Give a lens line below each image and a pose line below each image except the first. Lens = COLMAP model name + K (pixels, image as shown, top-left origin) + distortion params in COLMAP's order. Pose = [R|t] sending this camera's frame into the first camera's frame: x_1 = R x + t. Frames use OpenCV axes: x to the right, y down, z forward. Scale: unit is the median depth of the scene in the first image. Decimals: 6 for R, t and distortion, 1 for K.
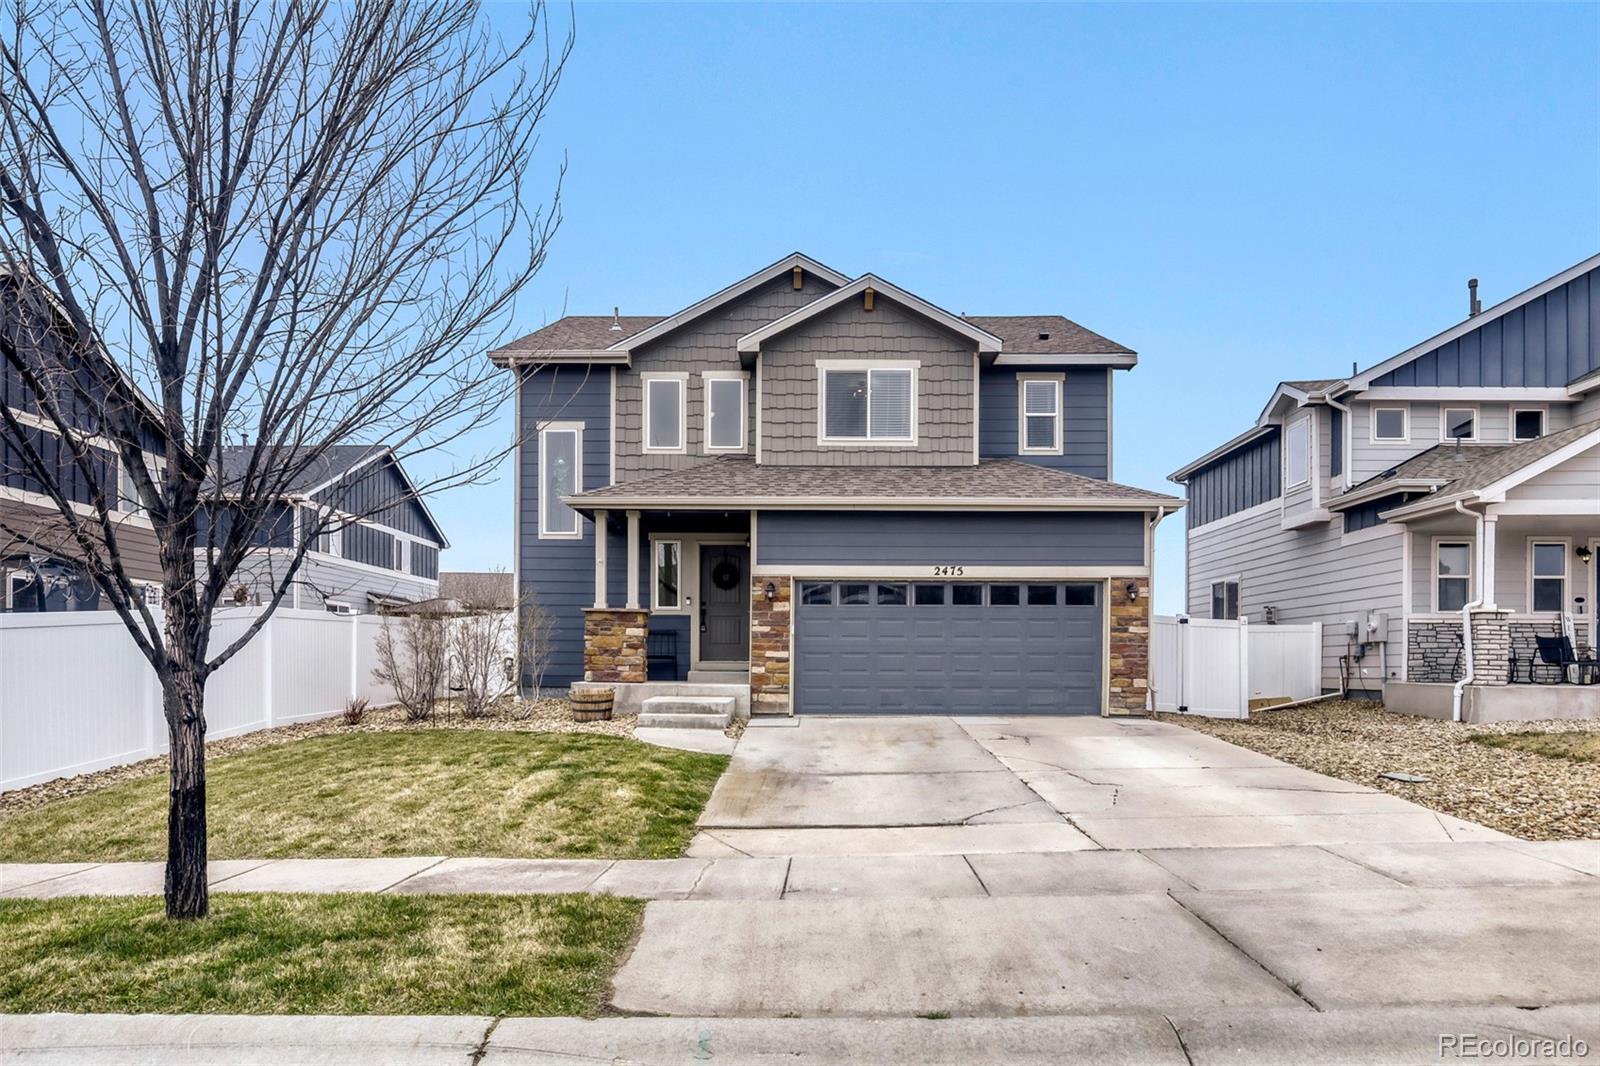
lens RADIAL K [[930.5, 0, 800.0], [0, 930.5, 533.0], [0, 0, 1]] dist [-0.003312, -0.000489]
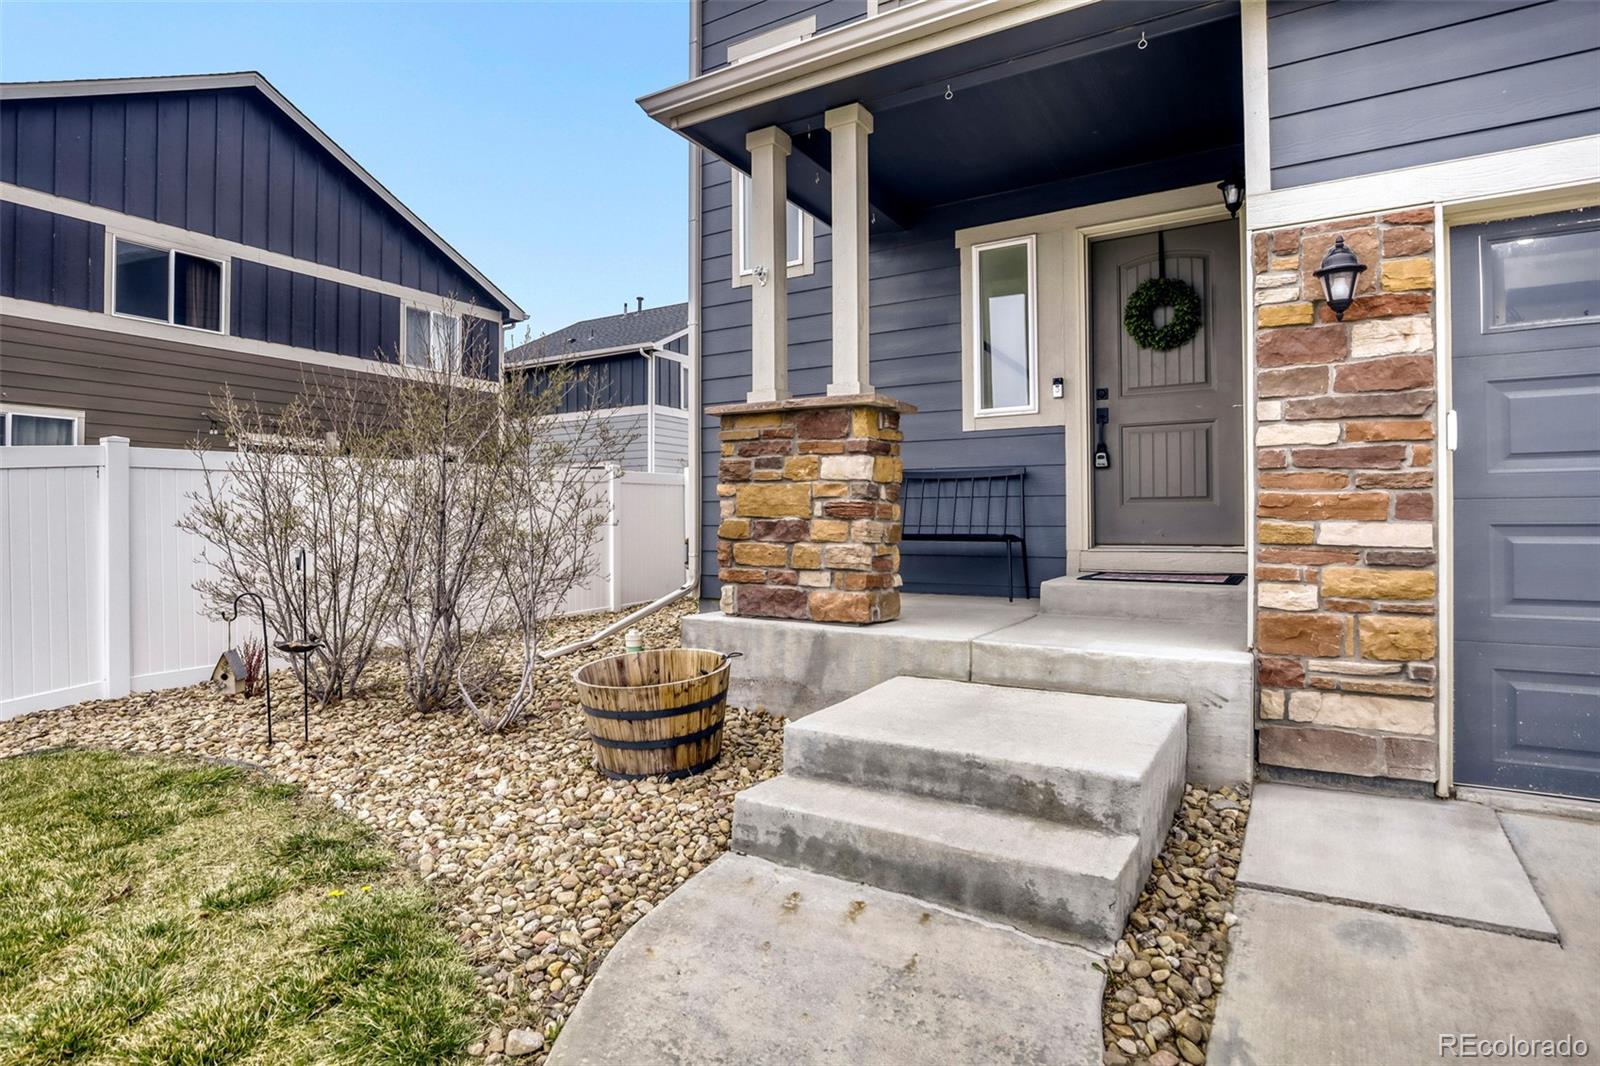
lens RADIAL K [[835.7, 0, 800.0], [0, 835.7, 533.0], [0, 0, 1]] dist [-0.019426, 0.000141]
pose [[0.862326, -0.004121, -0.506337, -0.044409], [0.079871, 0.988555, 0.127980, 0.090157], [0.500014, -0.150803, 0.852786, 0.739923]]
